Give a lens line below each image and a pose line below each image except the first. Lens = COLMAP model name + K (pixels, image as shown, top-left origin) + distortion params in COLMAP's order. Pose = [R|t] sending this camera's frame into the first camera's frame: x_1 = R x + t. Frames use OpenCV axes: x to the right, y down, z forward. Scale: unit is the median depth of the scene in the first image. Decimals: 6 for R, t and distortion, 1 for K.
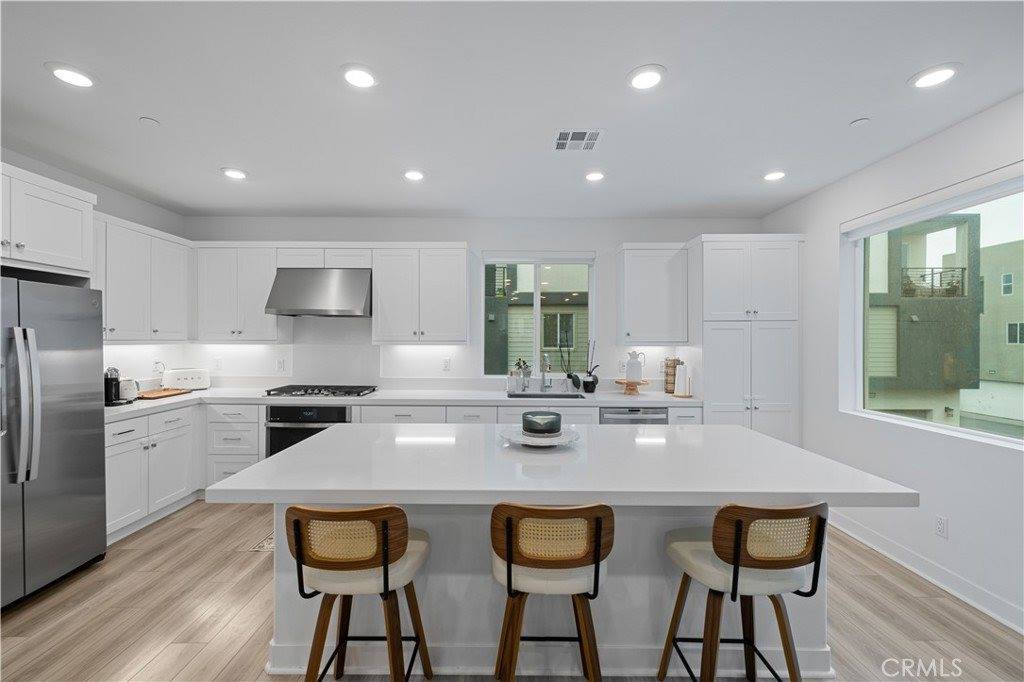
lens RADIAL K [[433.7, 0, 513.0], [0, 433.7, 339.0], [0, 0, 1]] dist [0.001390, 0.000316]
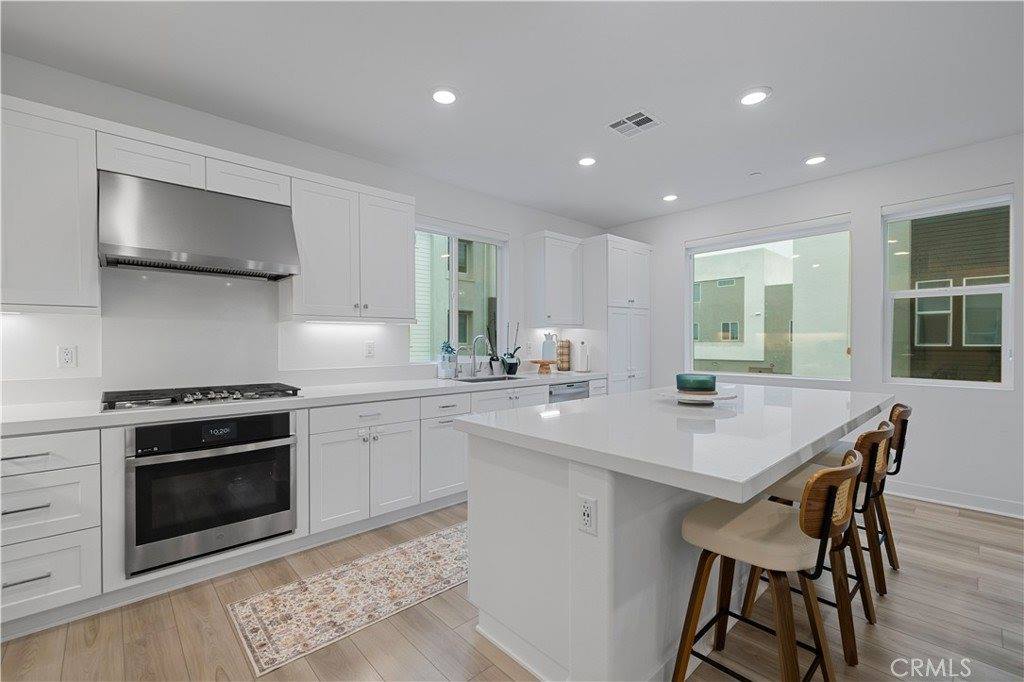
lens RADIAL K [[433.7, 0, 508.4], [0, 433.7, 343.7], [0, 0, 1]] dist [0.001390, 0.000316]
pose [[0.745634, -0.010383, 0.666275, -0.506638], [0.000942, 0.999894, 0.014528, 0.038593], [-0.666355, -0.010205, 0.745565, 0.262718]]
